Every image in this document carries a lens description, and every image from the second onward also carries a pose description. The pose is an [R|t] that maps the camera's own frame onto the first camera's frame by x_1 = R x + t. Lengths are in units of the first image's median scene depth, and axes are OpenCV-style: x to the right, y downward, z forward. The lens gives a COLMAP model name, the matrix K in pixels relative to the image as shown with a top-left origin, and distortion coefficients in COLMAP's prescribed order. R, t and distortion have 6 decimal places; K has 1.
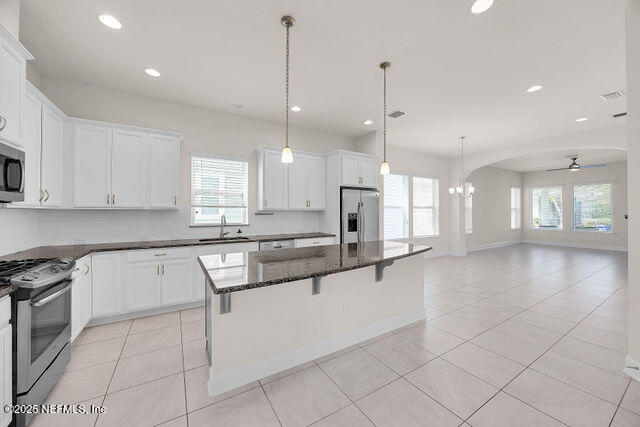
lens RADIAL K [[240.4, 0, 320.0], [0, 240.4, 213.5], [0, 0, 1]] dist [-0.000061, -0.000036]
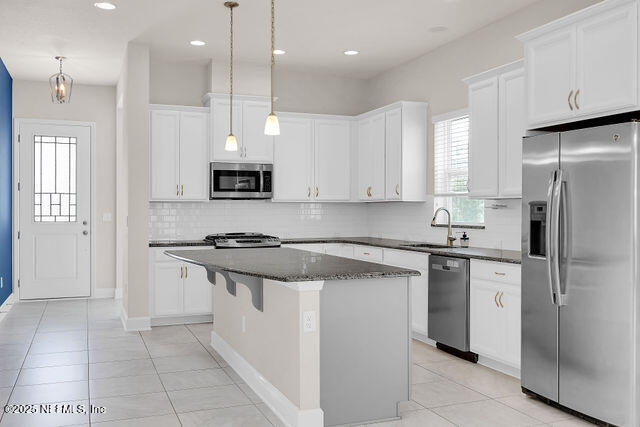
lens RADIAL K [[595.9, 0, 320.0], [0, 595.9, 213.5], [0, 0, 1]] dist [0.002547, 0.004948]
pose [[-0.172095, 0.006475, -0.985059, 1.070780], [-0.007193, 0.999943, 0.007829, 0.008812], [0.985054, 0.008433, -0.172039, 0.867646]]
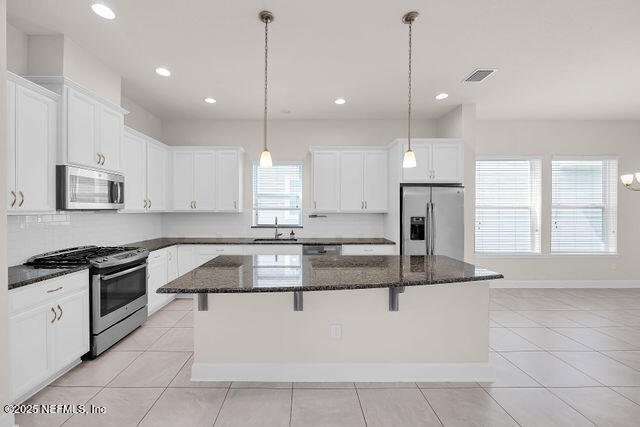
lens RADIAL K [[248.4, 0, 302.3], [0, 248.4, 213.6], [0, 0, 1]] dist [-0.000126, 0.000017]
pose [[0.851627, 0.006687, -0.524105, 0.247435], [-0.003569, 0.999969, 0.006959, -0.015803], [0.524135, -0.004056, 0.851625, 0.114028]]
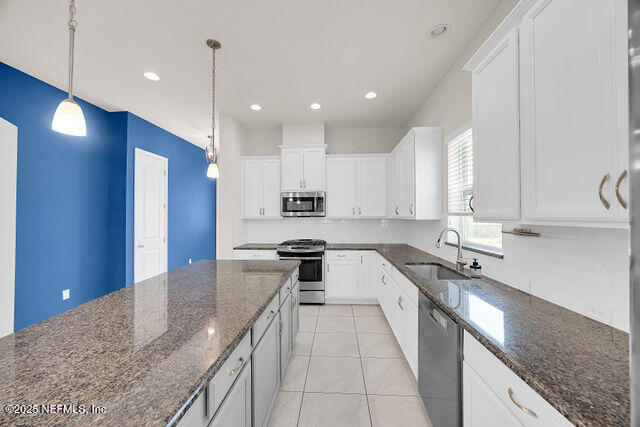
lens RADIAL K [[239.5, 0, 323.3], [0, 239.5, 214.1], [0, 0, 1]] dist [-0.000356, -0.000022]
pose [[-0.569966, -0.005585, -0.821649, 0.222279], [-0.003474, 0.999984, -0.004387, -0.024206], [0.821661, 0.000354, -0.569976, 0.980964]]
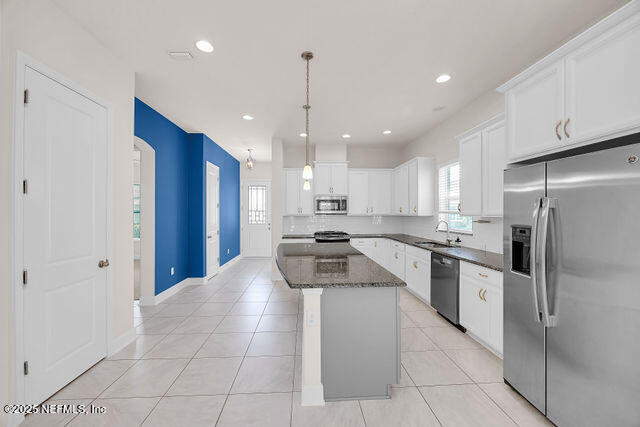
lens RADIAL K [[240.4, 0, 320.0], [0, 240.4, 213.5], [0, 0, 1]] dist [-0.000061, -0.000036]
pose [[-0.468426, 0.000151, -0.883503, 0.654506], [-0.004151, 0.999989, 0.002372, -0.023762], [0.883493, 0.004778, -0.468420, 0.925764]]
